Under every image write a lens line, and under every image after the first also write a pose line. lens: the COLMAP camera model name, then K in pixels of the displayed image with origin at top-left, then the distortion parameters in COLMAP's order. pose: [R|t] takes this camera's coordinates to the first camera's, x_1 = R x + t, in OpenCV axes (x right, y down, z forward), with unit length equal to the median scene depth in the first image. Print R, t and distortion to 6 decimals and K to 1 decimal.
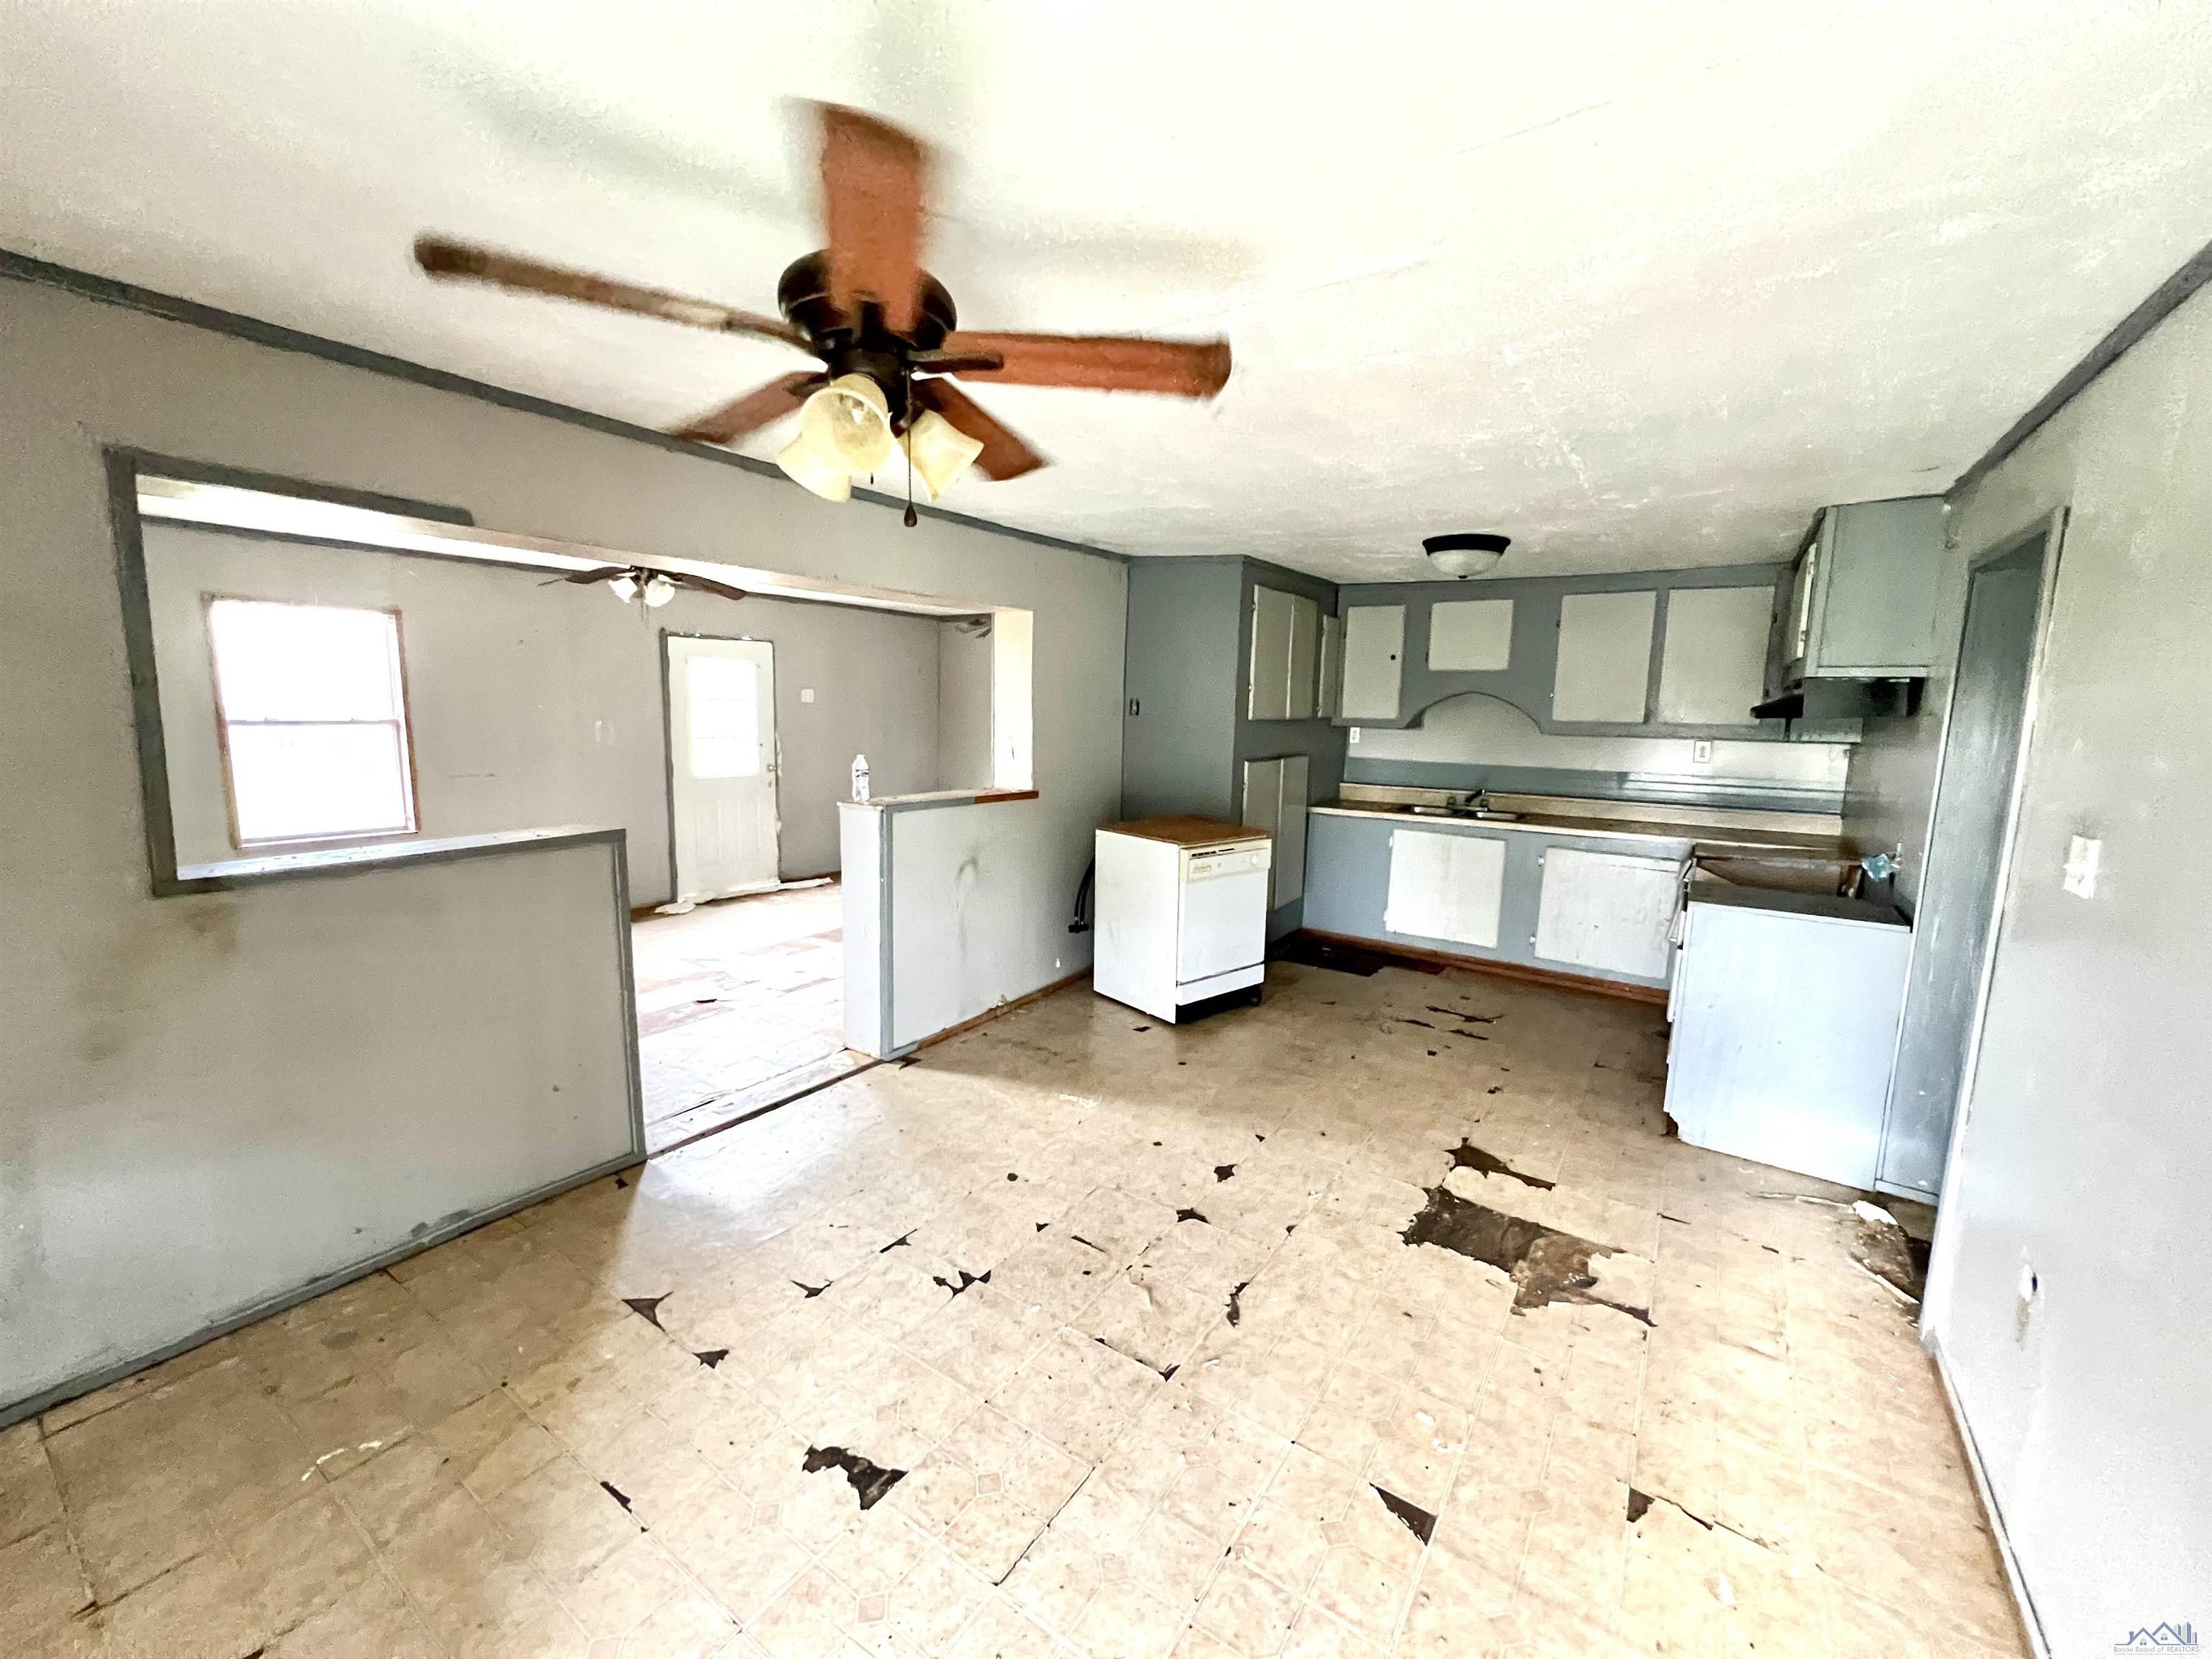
lens RADIAL K [[885.5, 0, 1104.4], [0, 885.5, 827.5], [0, 0, 1]] dist [-0.003421, 0.000690]
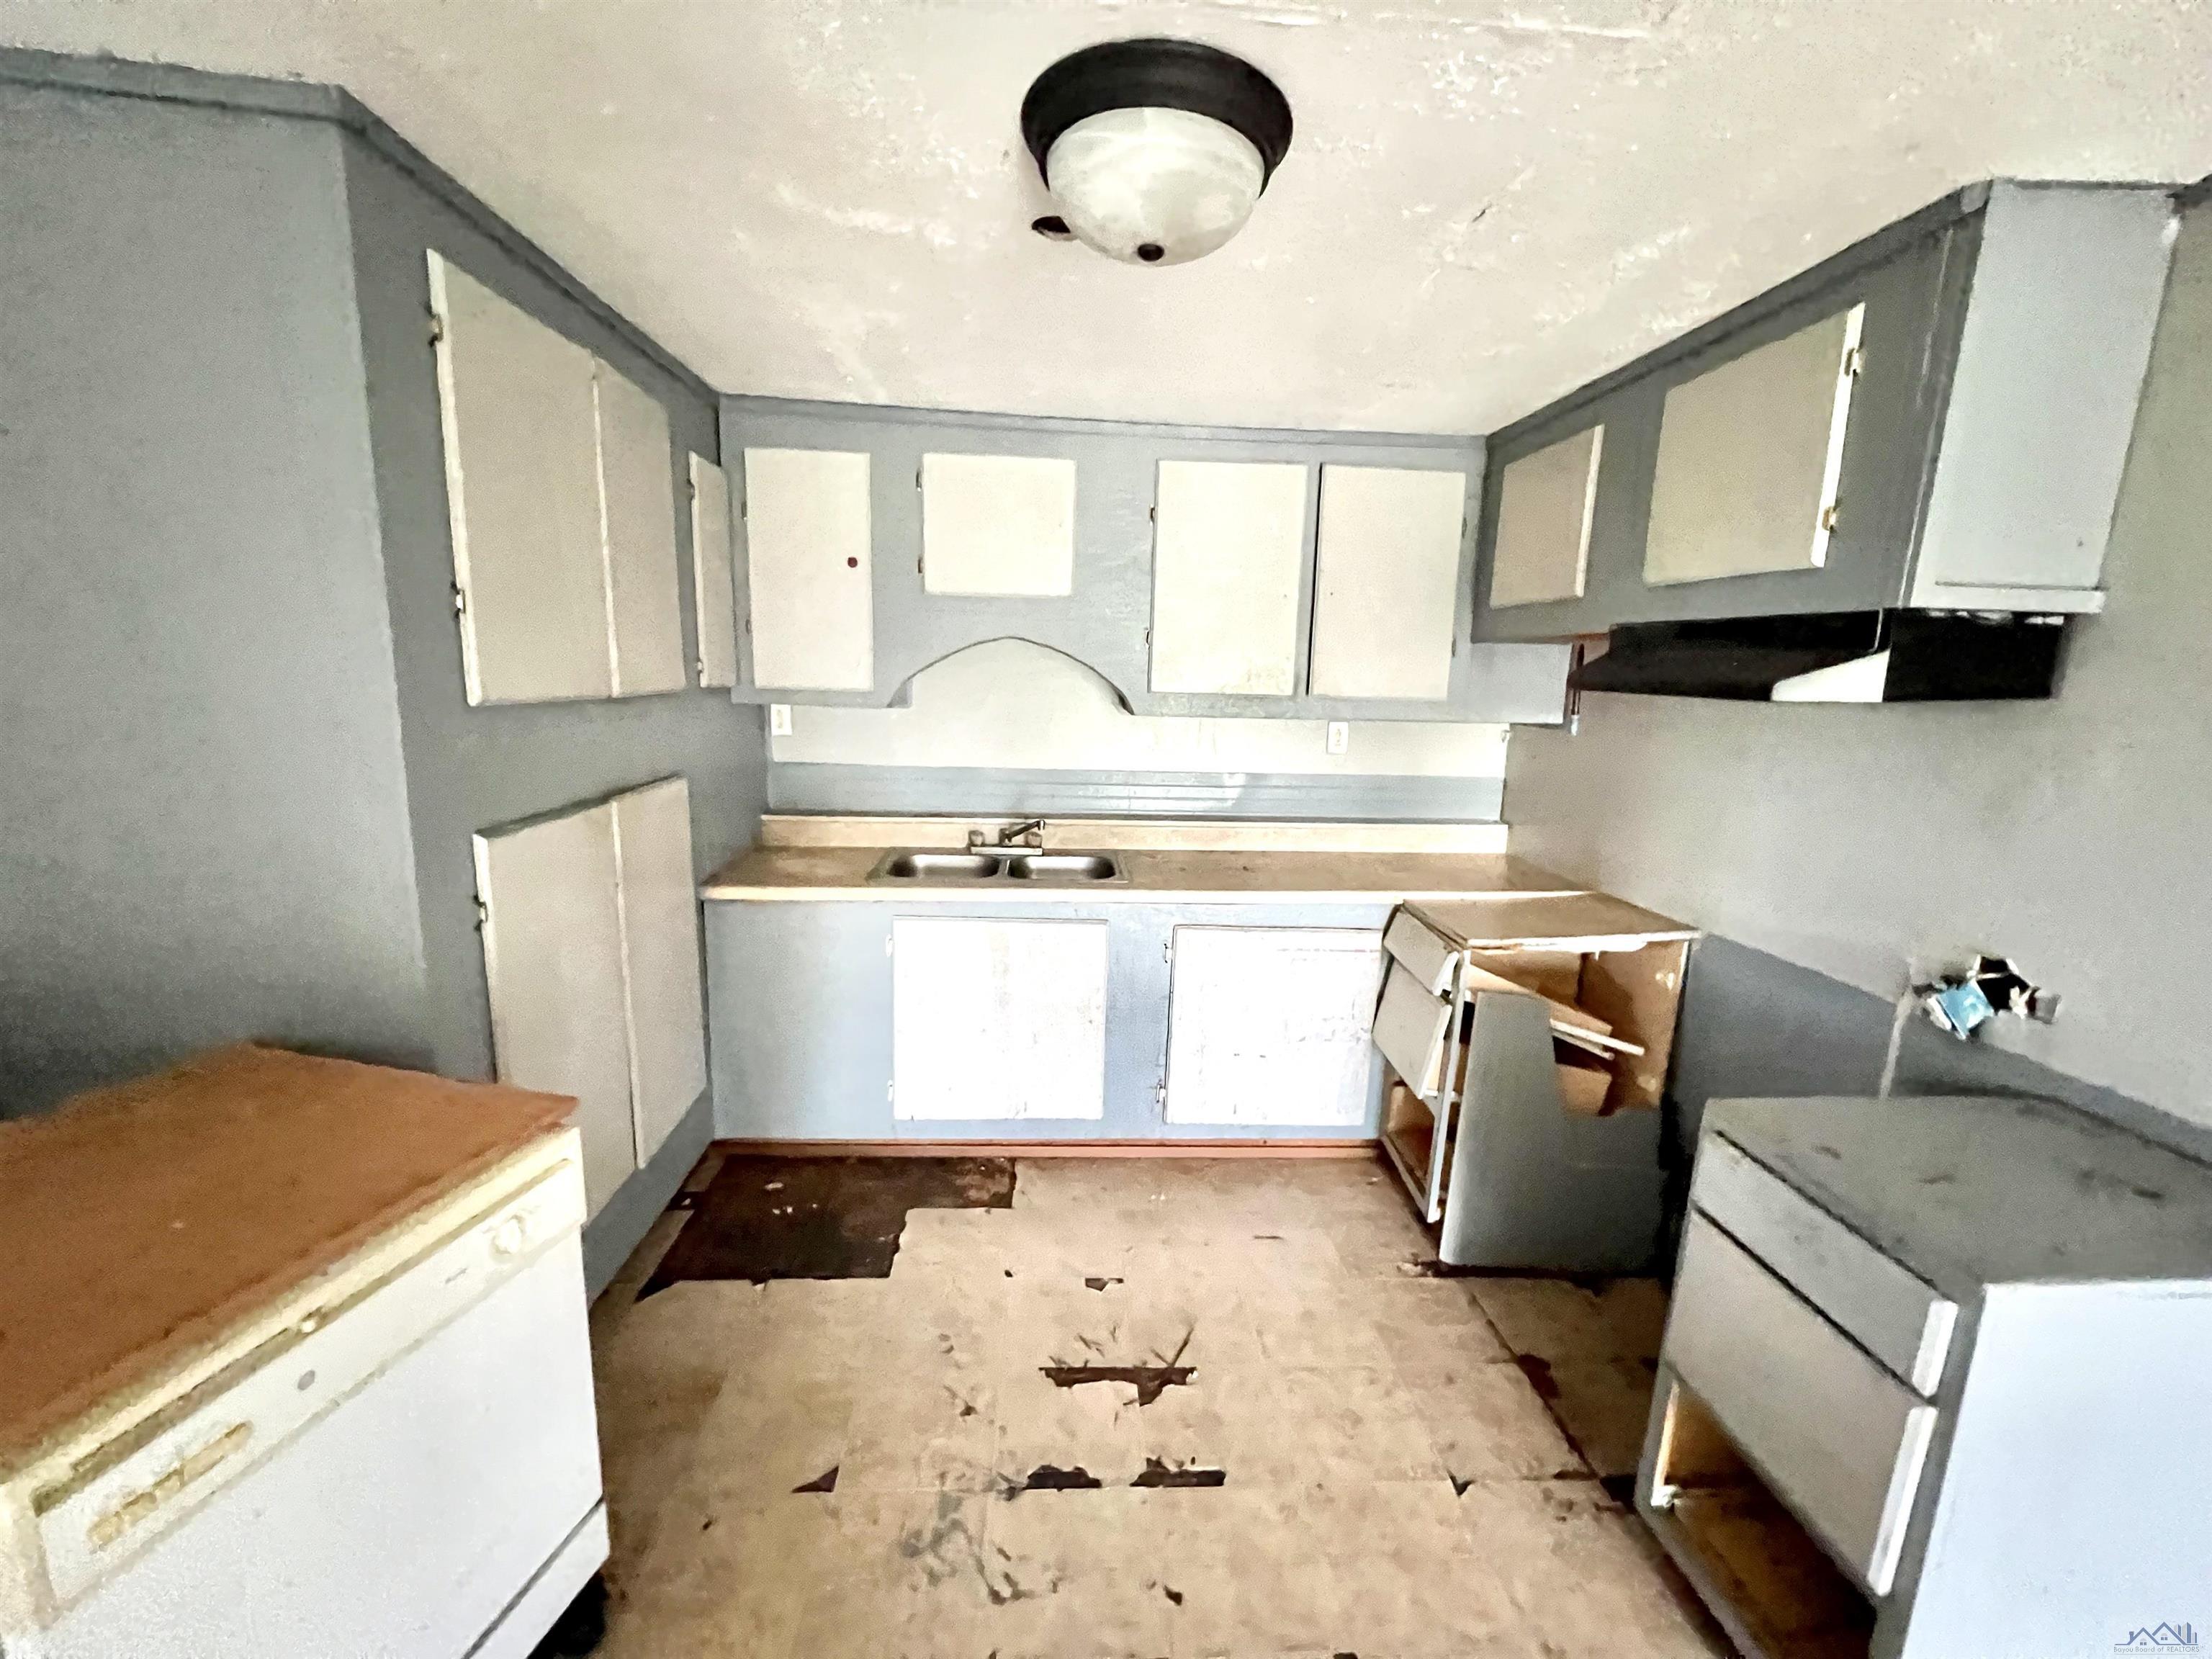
lens RADIAL K [[885.5, 0, 1104.4], [0, 885.5, 827.5], [0, 0, 1]] dist [-0.003421, 0.000690]
pose [[0.791886, -0.103400, 0.601852, 0.135747], [0.075287, 0.994573, 0.071812, -0.076189], [-0.606011, -0.011555, 0.795373, 0.559851]]
